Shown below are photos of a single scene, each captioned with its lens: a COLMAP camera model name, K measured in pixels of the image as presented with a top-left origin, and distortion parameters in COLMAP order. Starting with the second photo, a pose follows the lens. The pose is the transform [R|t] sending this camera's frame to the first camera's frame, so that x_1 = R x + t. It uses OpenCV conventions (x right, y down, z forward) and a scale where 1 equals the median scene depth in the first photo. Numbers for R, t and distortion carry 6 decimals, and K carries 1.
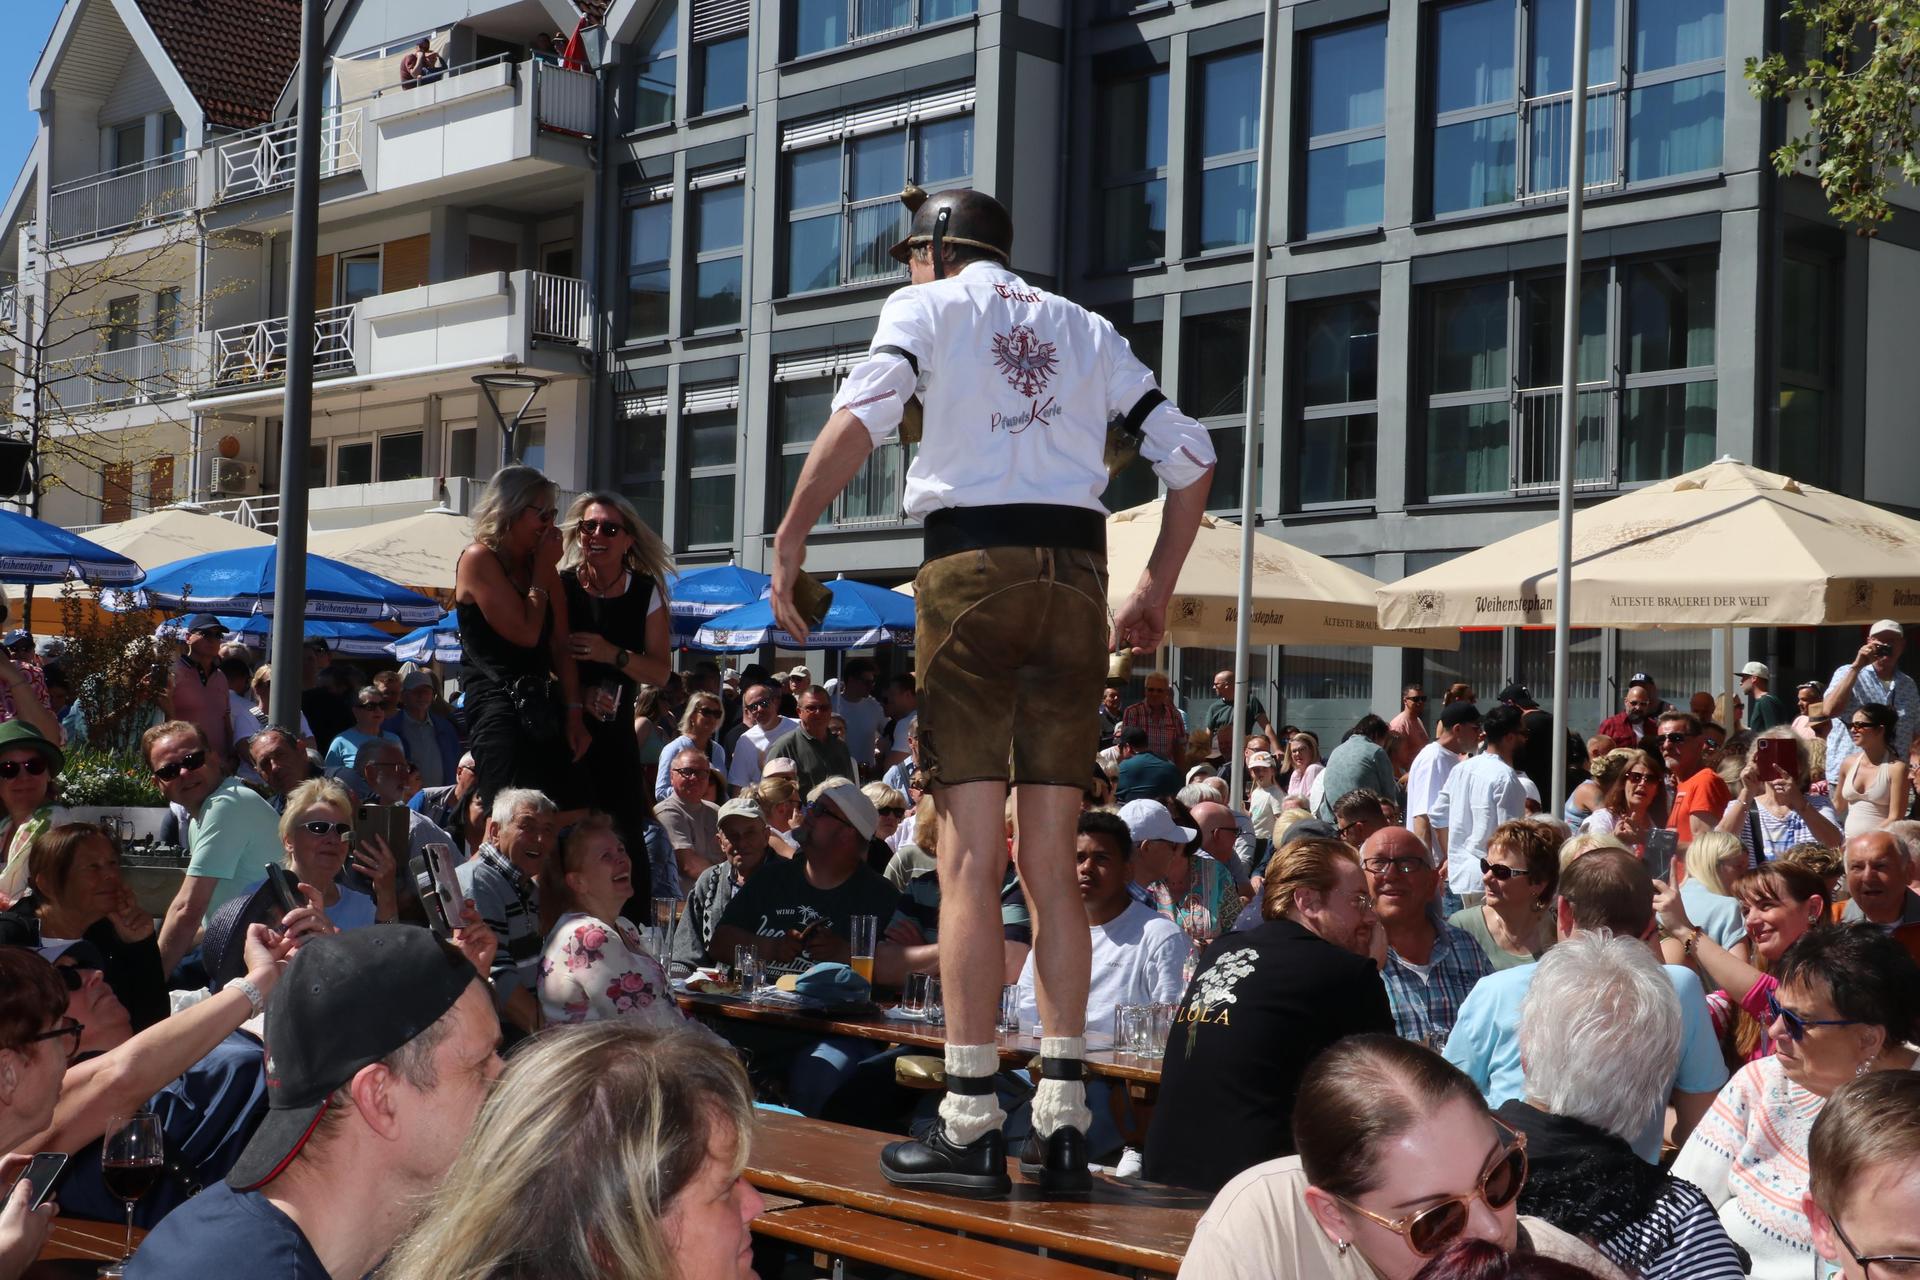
lens RADIAL K [[2856.1, 0, 962.3], [0, 2856.1, 626.0], [0, 0, 1]] dist [0.152060, 0.000000]
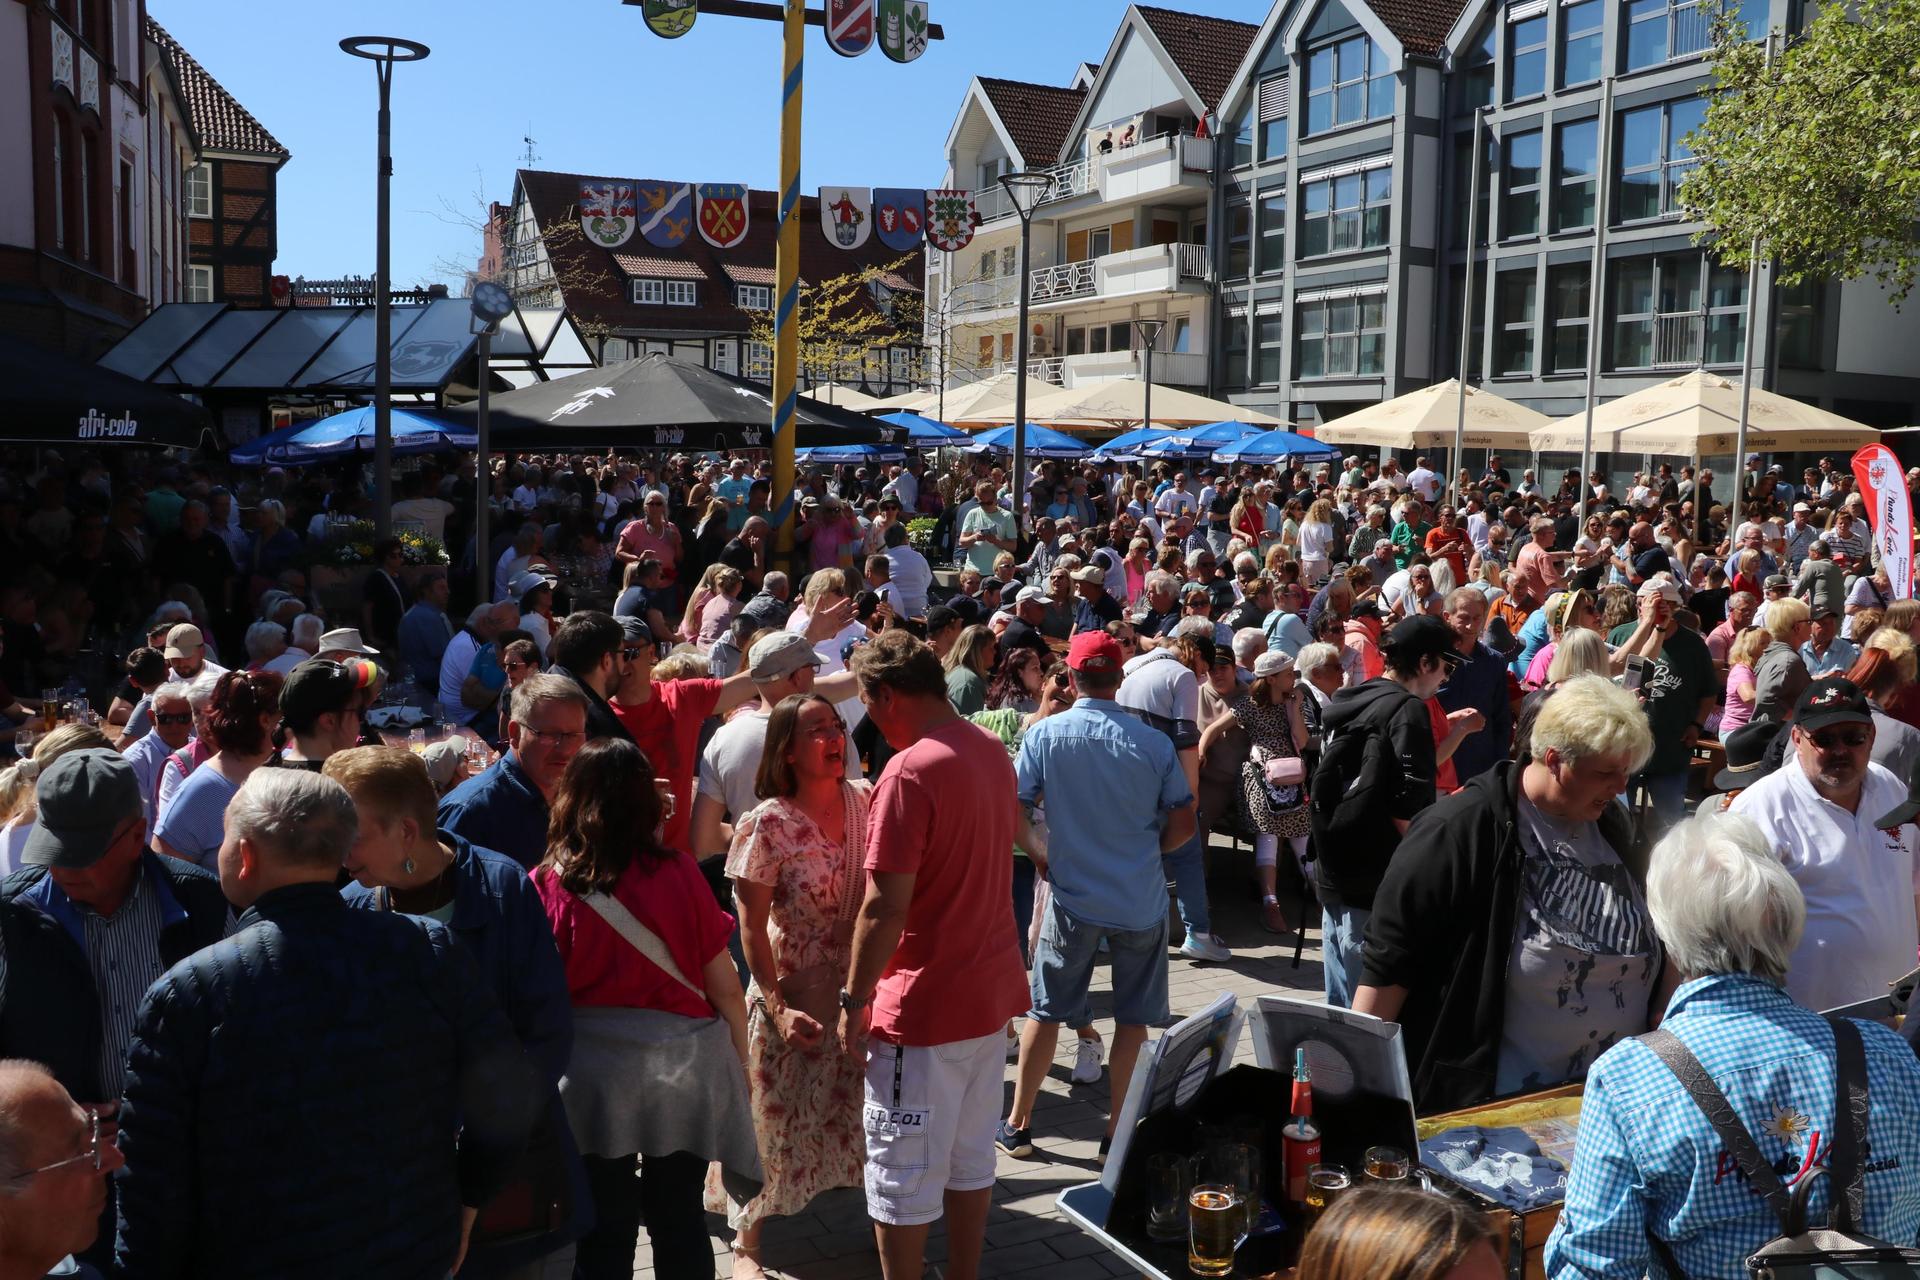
lens RADIAL K [[1722.1, 0, 959.8], [0, 1722.1, 642.6], [0, 0, 1]] dist [-0.158474, 0.159121]
pose [[0.951844, 0.025655, -0.305508, 0.068835], [0.020012, 0.989168, 0.145414, -0.026311], [0.305929, -0.144526, 0.941020, -0.177017]]
